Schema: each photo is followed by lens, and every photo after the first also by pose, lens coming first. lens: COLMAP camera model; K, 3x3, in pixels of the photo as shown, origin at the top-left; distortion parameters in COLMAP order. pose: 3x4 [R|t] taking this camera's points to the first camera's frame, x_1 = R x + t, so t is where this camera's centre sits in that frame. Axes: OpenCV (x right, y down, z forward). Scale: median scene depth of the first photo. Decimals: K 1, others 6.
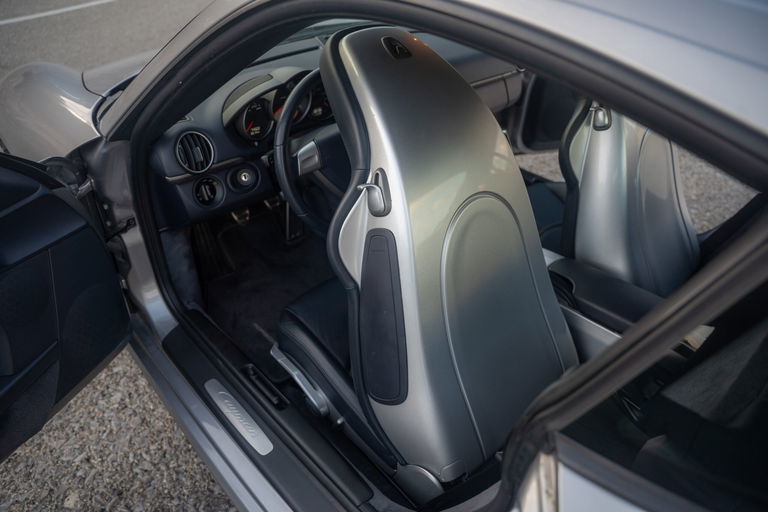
lens RADIAL K [[533.6, 0, 385.9], [0, 533.6, 252.7], [0, 0, 1]] dist [-0.174250, 0.133391]
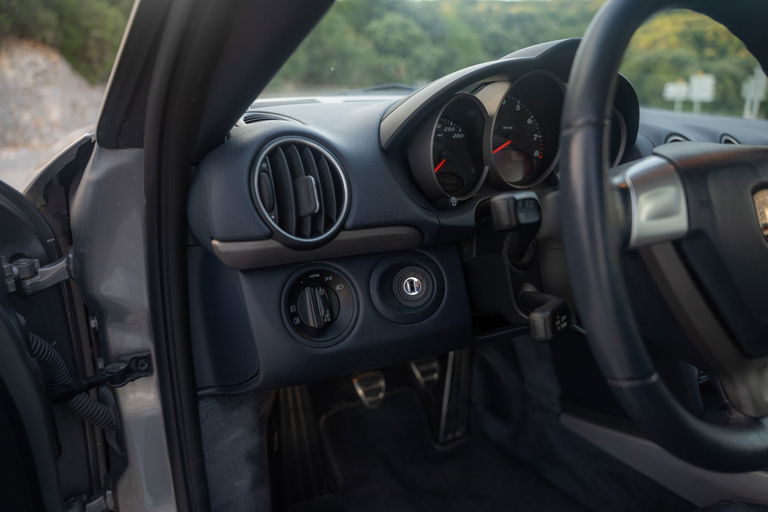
lens RADIAL K [[533.6, 0, 385.9], [0, 533.6, 252.7], [0, 0, 1]] dist [-0.174250, 0.133391]
pose [[0.976237, 0.050844, -0.210658, -0.206839], [-0.122431, 0.931488, -0.342550, -0.023892], [0.178809, 0.360201, 0.915578, 0.622847]]
